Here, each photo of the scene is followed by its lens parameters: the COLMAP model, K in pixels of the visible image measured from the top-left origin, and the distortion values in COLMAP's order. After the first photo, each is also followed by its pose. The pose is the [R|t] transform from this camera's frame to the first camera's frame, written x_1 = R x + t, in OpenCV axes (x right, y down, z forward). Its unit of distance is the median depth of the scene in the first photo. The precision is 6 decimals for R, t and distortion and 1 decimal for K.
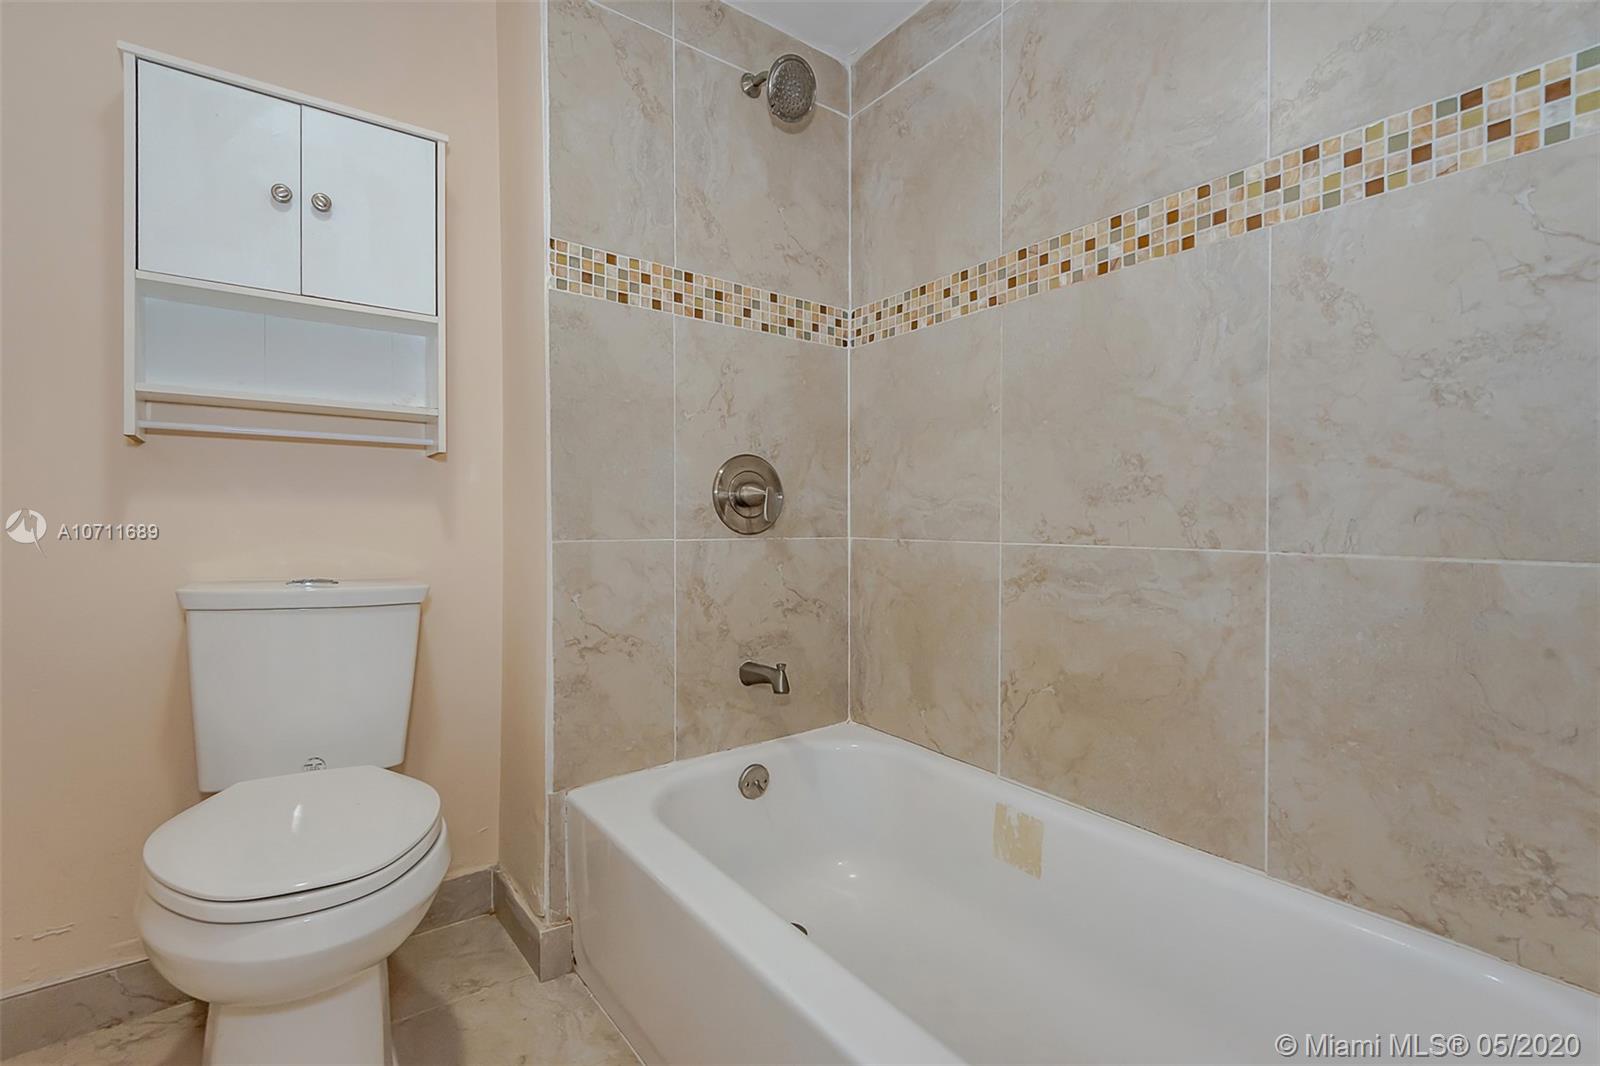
lens RADIAL K [[739.6, 0, 822.8], [0, 739.6, 524.7], [0, 0, 1]] dist [0.047355, -0.026399]
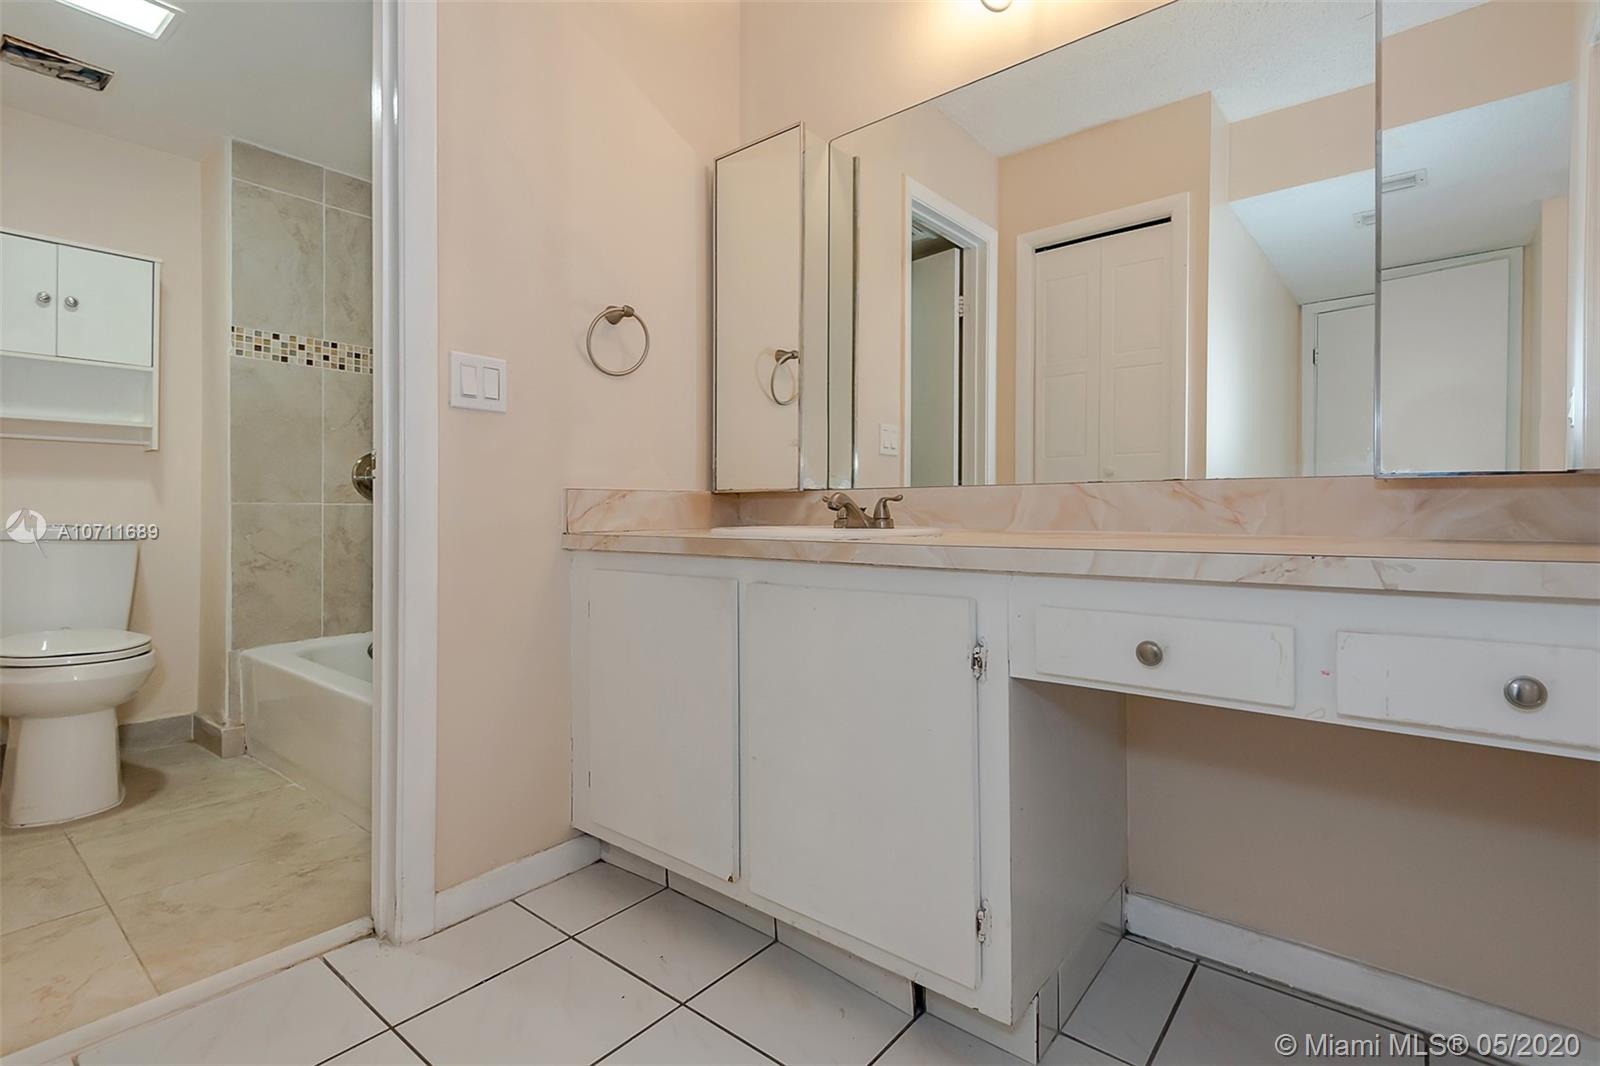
lens RADIAL K [[758.7, 0, 836.2], [0, 758.7, 503.8], [0, 0, 1]] dist [0.021476, -0.007102]
pose [[0.969217, 0.001384, 0.246205, 0.517615], [0.000986, 0.999954, -0.009505, 0.039565], [-0.246207, 0.009455, 0.969171, -0.986326]]
